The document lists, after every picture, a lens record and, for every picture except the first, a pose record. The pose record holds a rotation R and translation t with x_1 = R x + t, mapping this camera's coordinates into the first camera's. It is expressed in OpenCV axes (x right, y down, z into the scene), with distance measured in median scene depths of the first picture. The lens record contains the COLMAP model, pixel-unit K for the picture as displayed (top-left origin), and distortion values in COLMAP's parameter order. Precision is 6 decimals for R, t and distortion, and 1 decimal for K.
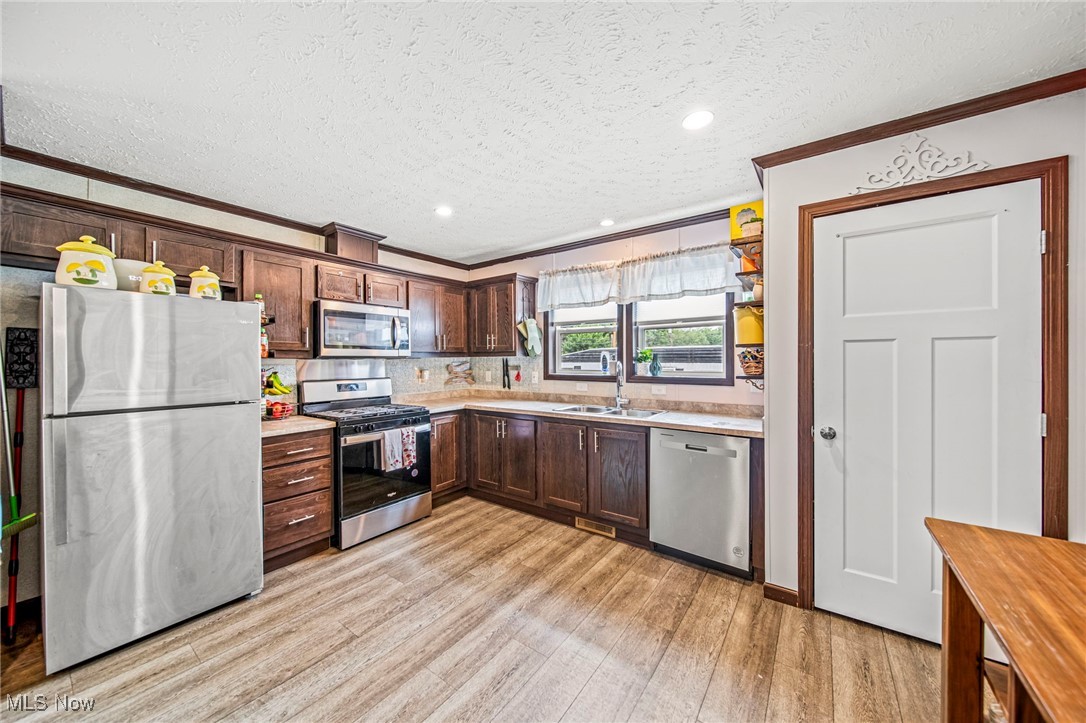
lens RADIAL K [[378.1, 0, 550.1], [0, 378.1, 362.8], [0, 0, 1]] dist [-0.006613, -0.000764]
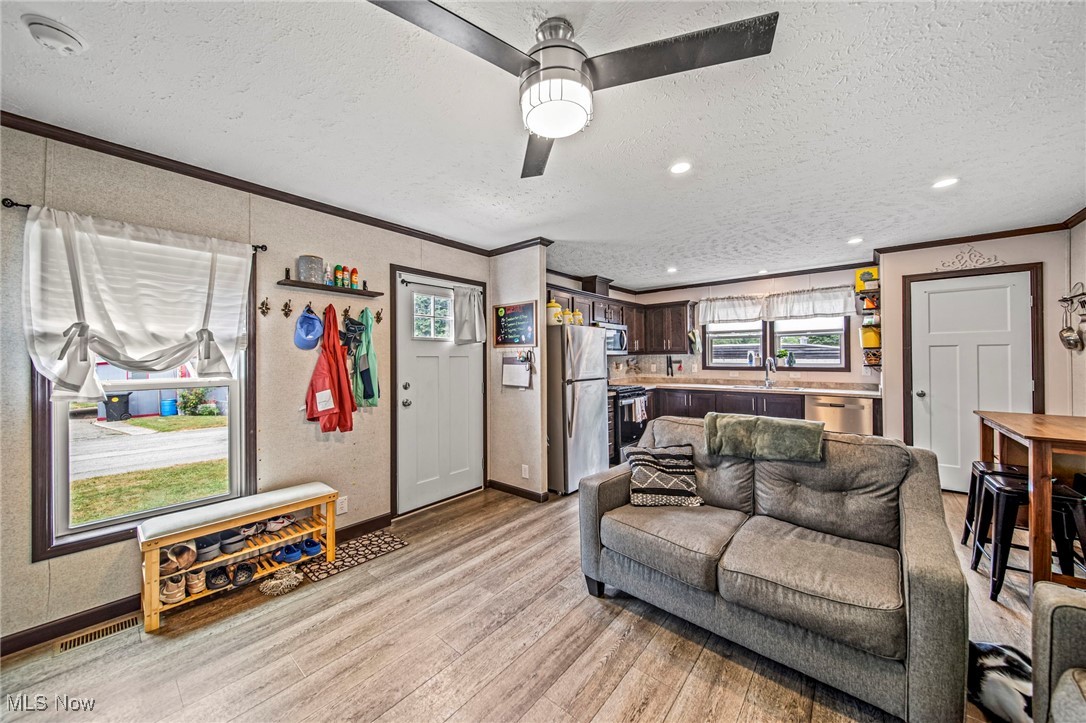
lens RADIAL K [[378.1, 0, 544.5], [0, 378.1, 355.3], [0, 0, 1]] dist [-0.006613, -0.000764]
pose [[0.996209, -0.003908, -0.086910, -1.017836], [0.002937, 0.999932, -0.011306, 0.005068], [0.086948, 0.011008, 0.996152, -1.089265]]
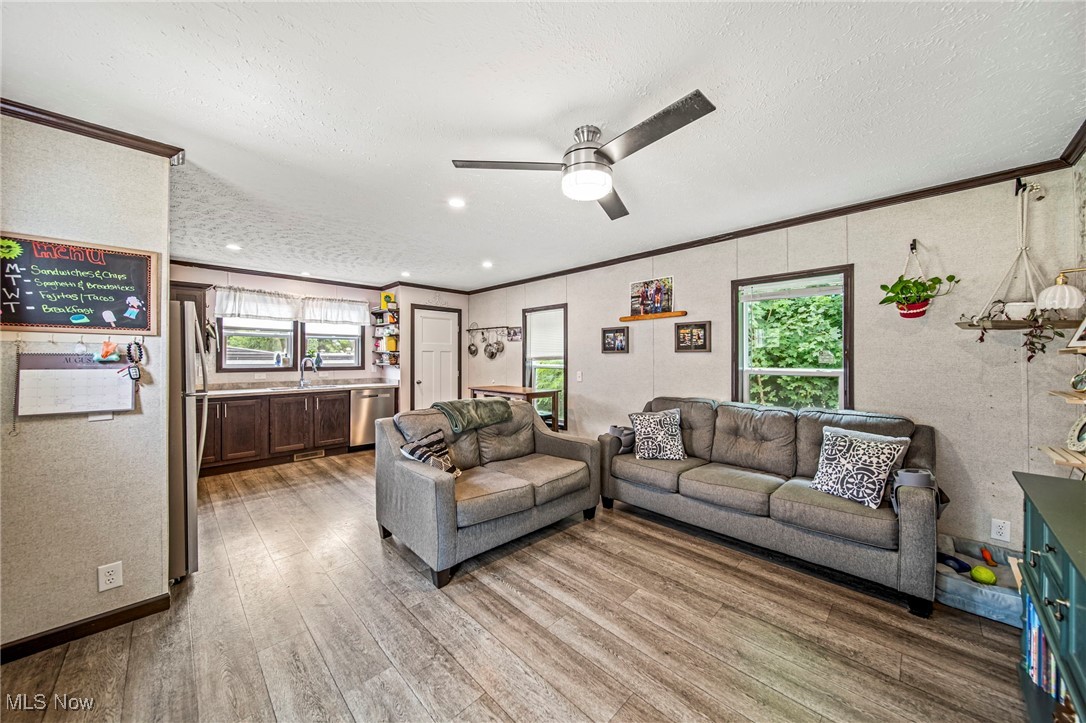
lens RADIAL K [[378.1, 0, 542.0], [0, 378.1, 356.5], [0, 0, 1]] dist [-0.006613, -0.000764]
pose [[0.173858, 0.006950, 0.984746, -2.041699], [0.001403, 0.999972, -0.007305, 0.006909], [-0.984770, 0.002652, 0.173843, -0.472111]]
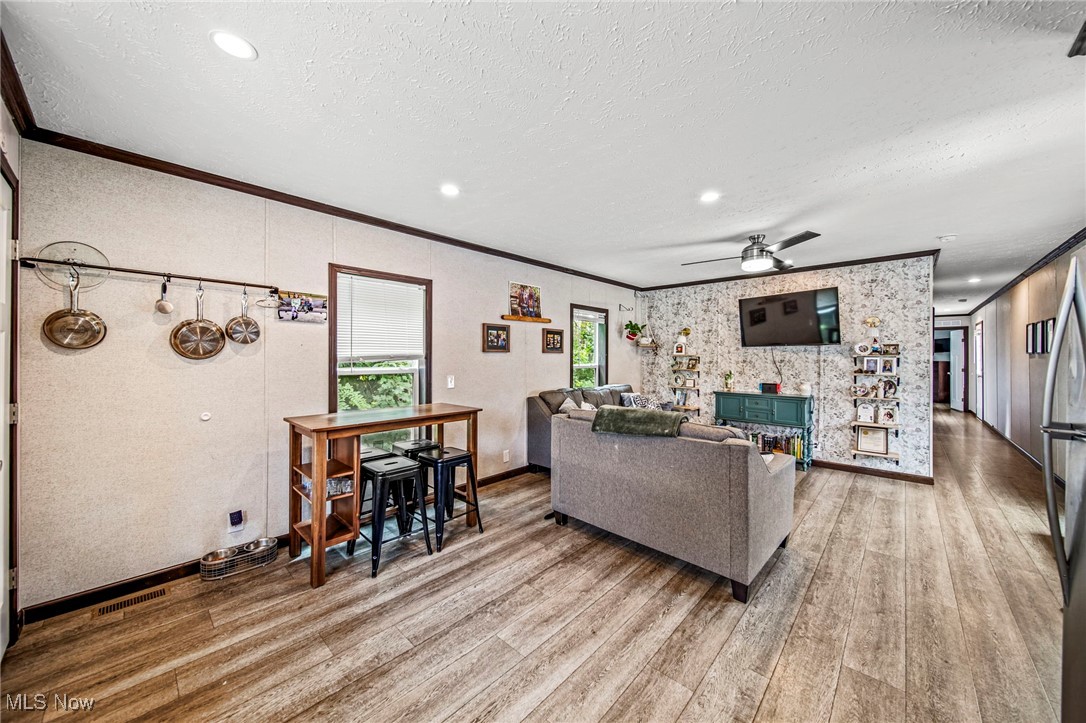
lens RADIAL K [[378.1, 0, 548.2], [0, 378.1, 358.6], [0, 0, 1]] dist [-0.006613, -0.000764]
pose [[-0.992420, 0.001884, 0.122878, -0.440188], [0.002140, 0.999996, 0.001955, 0.001386], [-0.122874, 0.002203, -0.992420, 1.313021]]
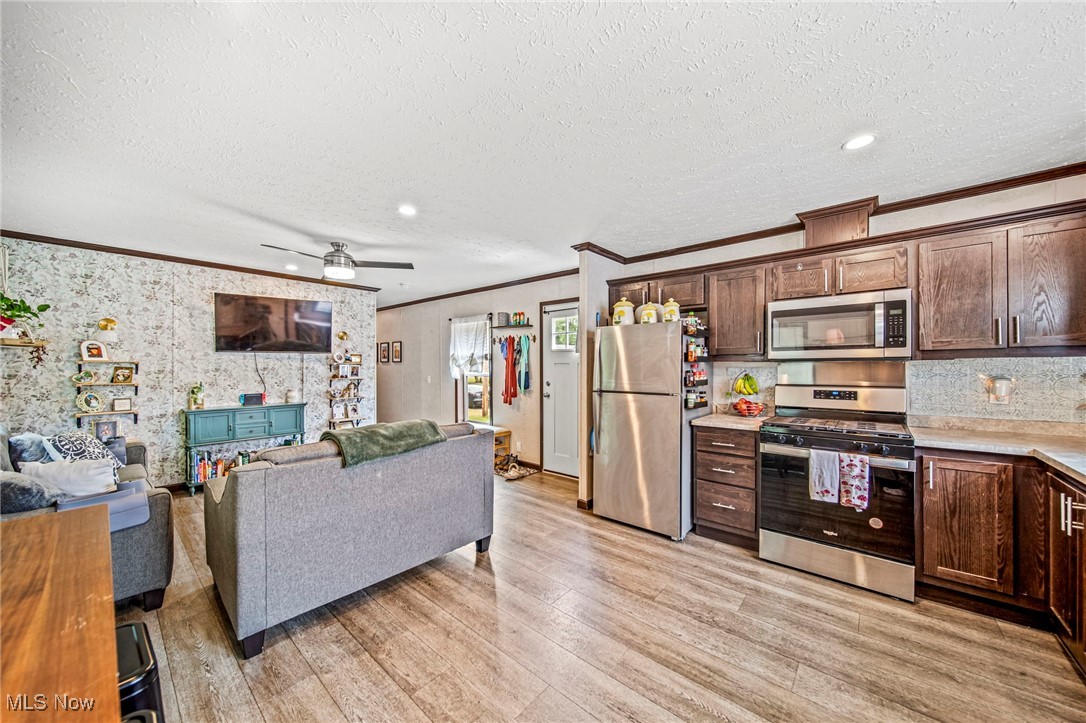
lens RADIAL K [[378.1, 0, 532.4], [0, 378.1, 365.2], [0, 0, 1]] dist [-0.006613, -0.000764]
pose [[-0.114548, 0.003514, -0.993411, 0.416779], [-0.000808, 0.999993, 0.003630, -0.004789], [0.993417, 0.001218, -0.114544, 0.454600]]
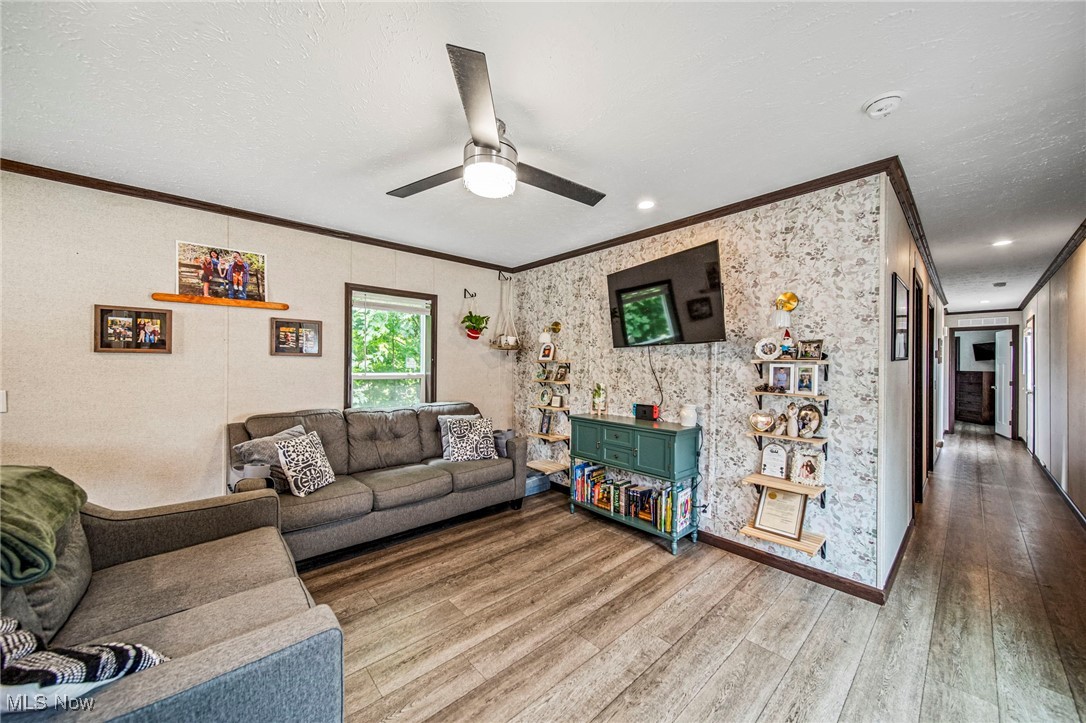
lens RADIAL K [[378.1, 0, 557.1], [0, 378.1, 367.0], [0, 0, 1]] dist [-0.006613, -0.000764]
pose [[-0.980436, -0.002912, 0.196815, -1.460379], [-0.002378, 0.999993, 0.002951, 0.010577], [-0.196822, 0.002425, -0.980436, 0.365298]]
